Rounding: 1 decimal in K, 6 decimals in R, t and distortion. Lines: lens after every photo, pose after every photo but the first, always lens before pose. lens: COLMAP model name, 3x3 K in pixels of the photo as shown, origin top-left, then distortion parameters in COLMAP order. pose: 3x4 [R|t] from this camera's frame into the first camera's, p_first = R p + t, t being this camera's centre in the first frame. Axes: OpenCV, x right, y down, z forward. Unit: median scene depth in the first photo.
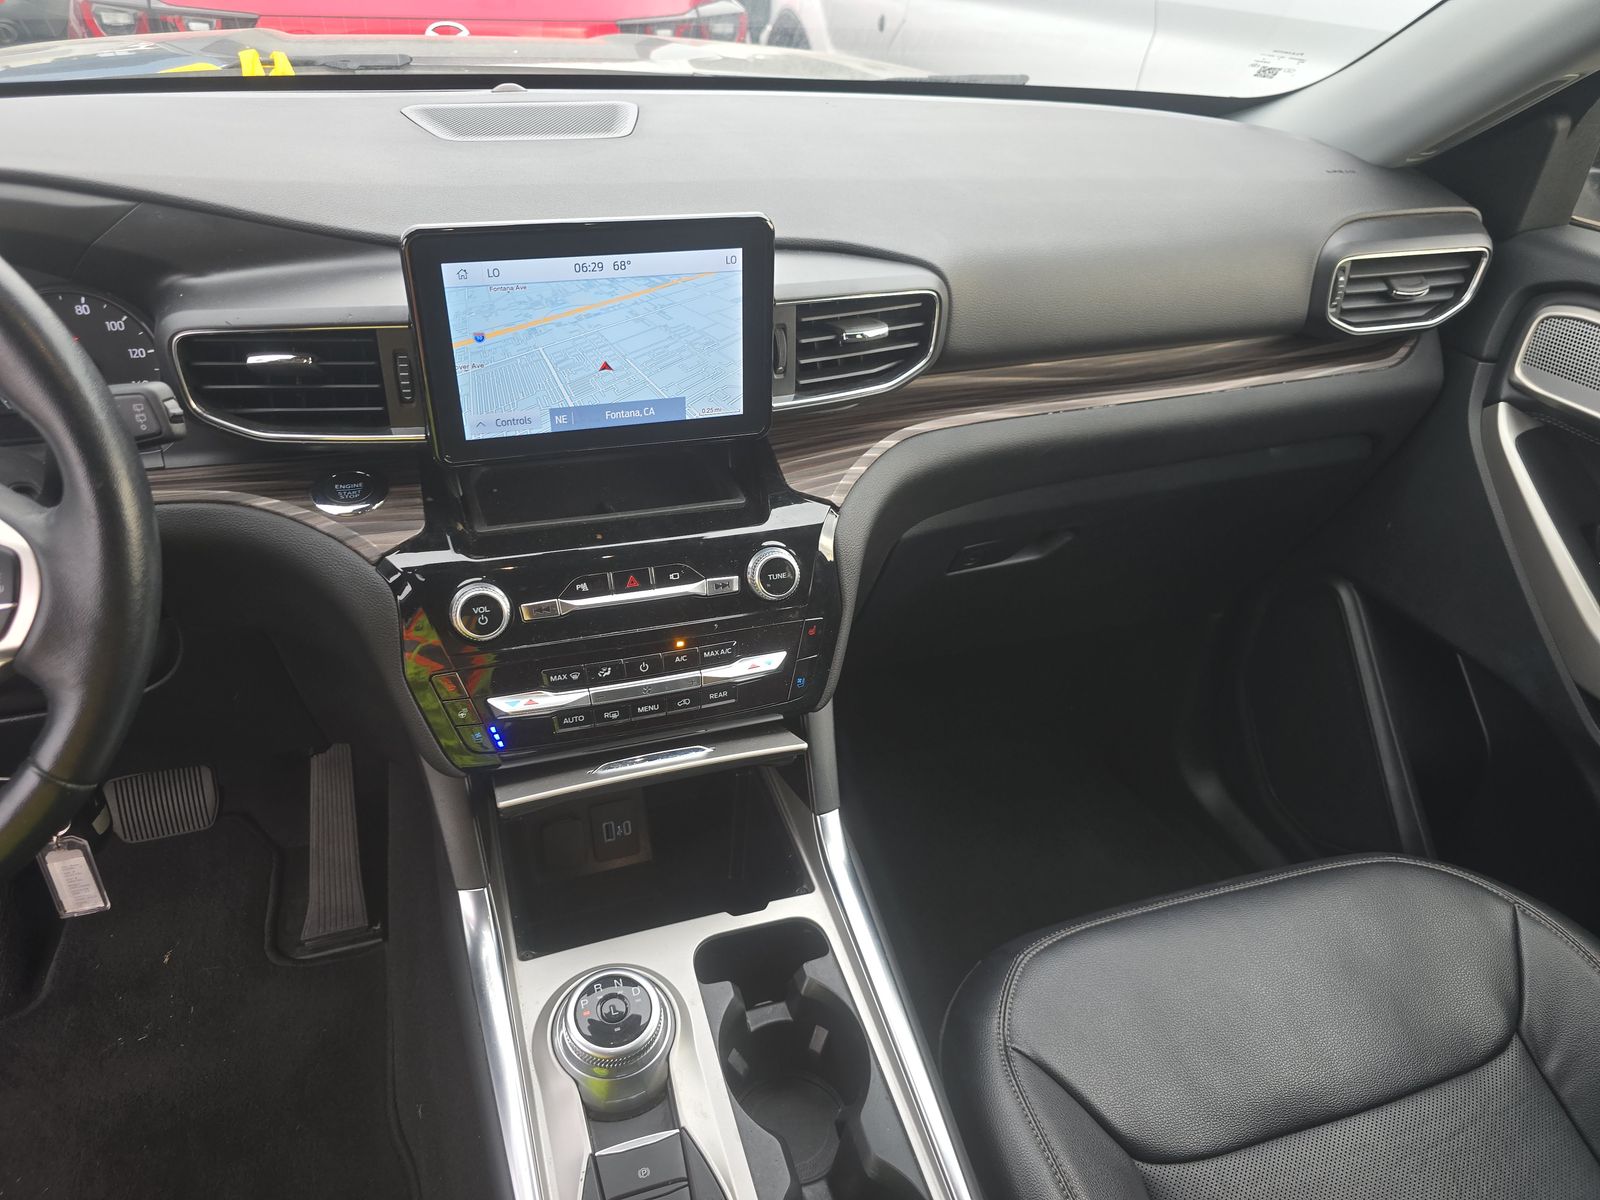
lens RADIAL K [[1054.6, 0, 800.0], [0, 1054.6, 600.0], [0, 0, 1]] dist [0.056988, -0.058317]
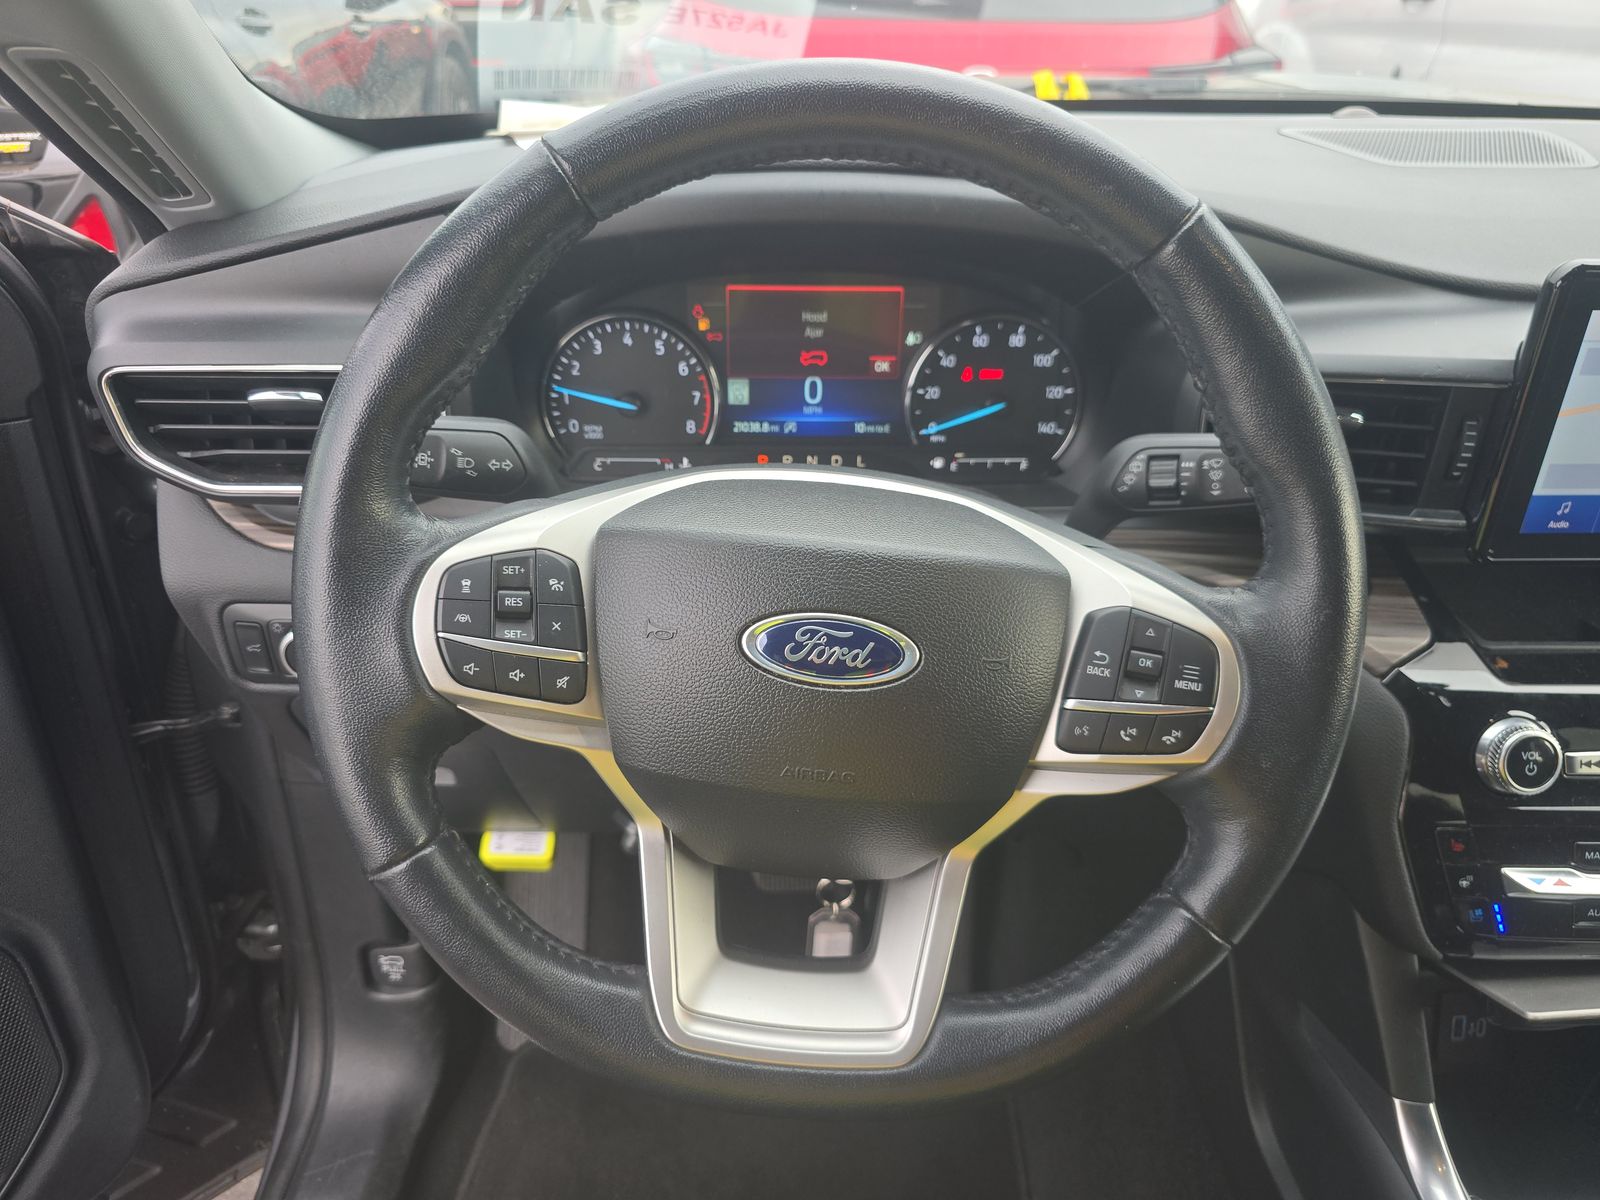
lens RADIAL K [[1054.6, 0, 800.0], [0, 1054.6, 600.0], [0, 0, 1]] dist [0.056988, -0.058317]
pose [[0.960772, 0.127348, -0.246374, -0.606090], [-0.139125, 0.989792, -0.030927, -0.004290], [0.239920, 0.063991, 0.968681, 0.113792]]
